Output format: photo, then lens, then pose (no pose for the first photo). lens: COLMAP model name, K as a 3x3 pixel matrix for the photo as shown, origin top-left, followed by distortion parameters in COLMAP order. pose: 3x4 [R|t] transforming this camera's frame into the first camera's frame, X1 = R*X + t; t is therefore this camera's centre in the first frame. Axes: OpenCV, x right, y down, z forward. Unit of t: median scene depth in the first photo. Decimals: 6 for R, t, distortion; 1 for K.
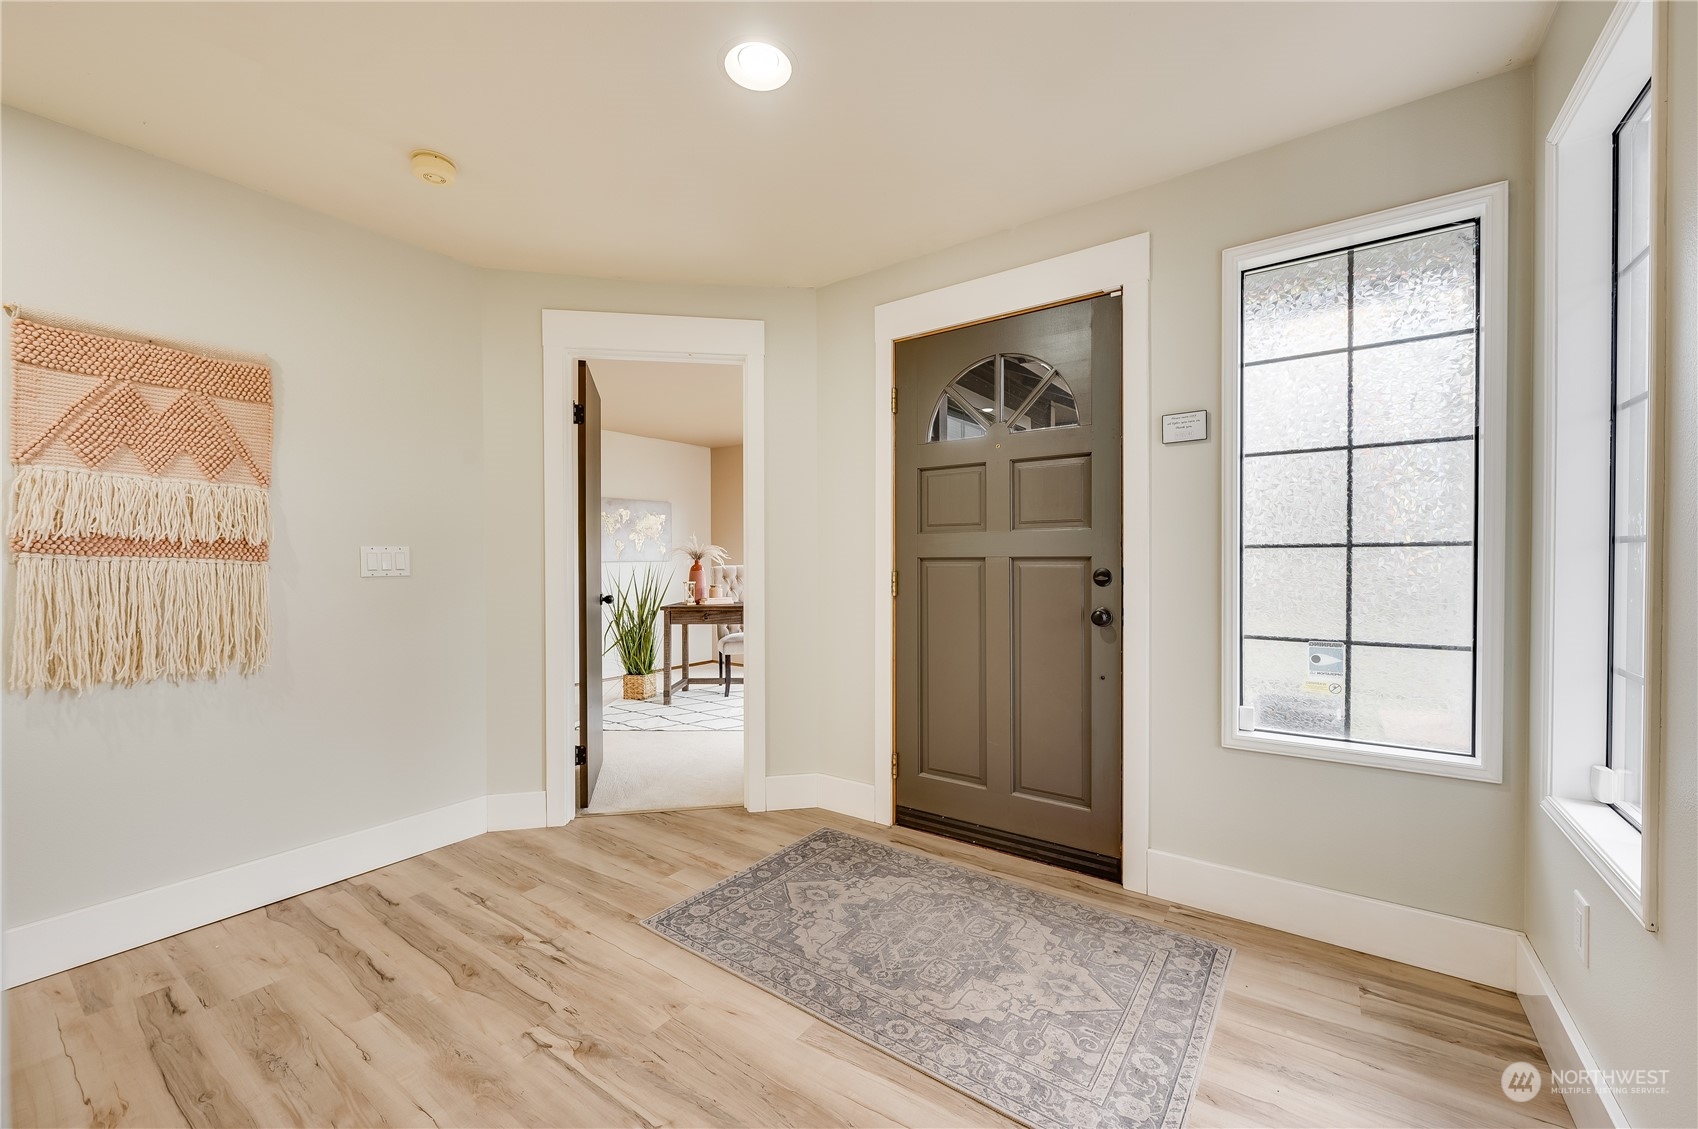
lens RADIAL K [[668.8, 0, 849.0], [0, 668.8, 564.5], [0, 0, 1]] dist [-0.000206, -0.000016]
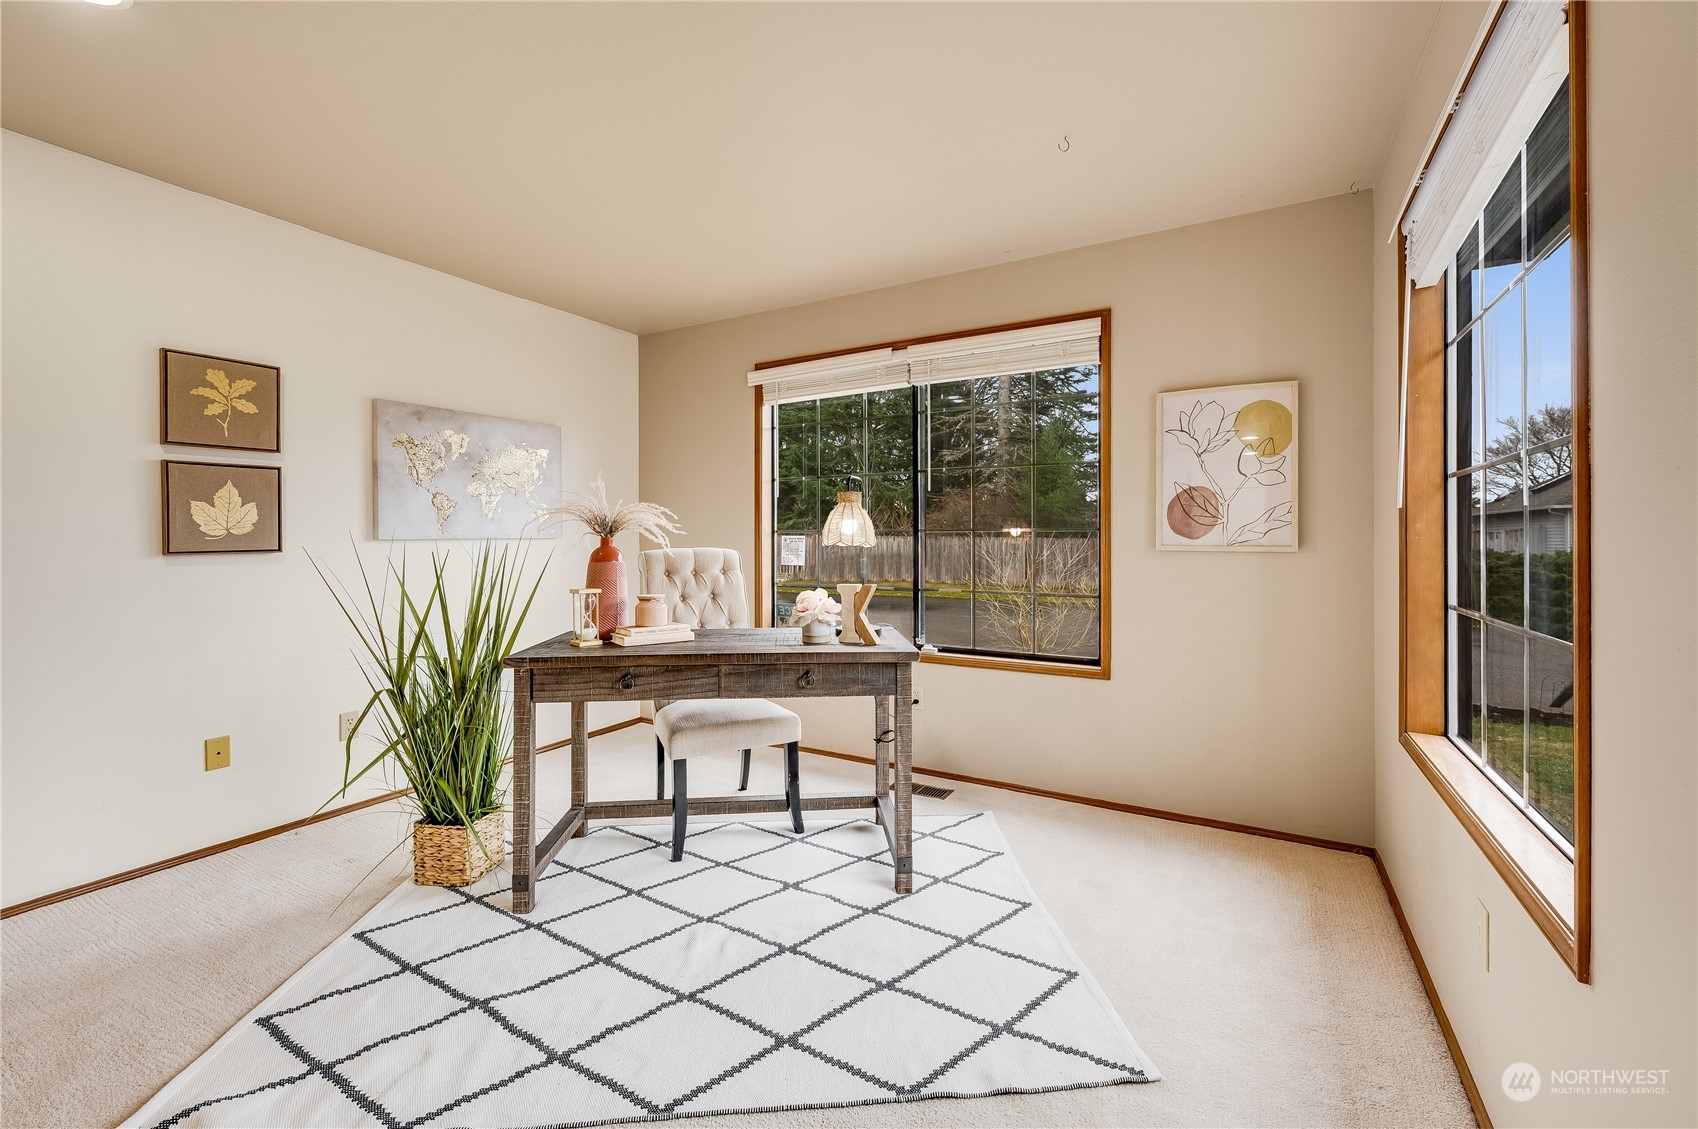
lens RADIAL K [[686.2, 0, 850.1], [0, 686.2, 536.3], [0, 0, 1]] dist [-0.000488, -0.000028]
pose [[0.995083, 0.002455, 0.099011, -0.117587], [-0.001692, 0.999968, -0.007787, -0.003583], [-0.099027, 0.007581, 0.995056, 0.557588]]
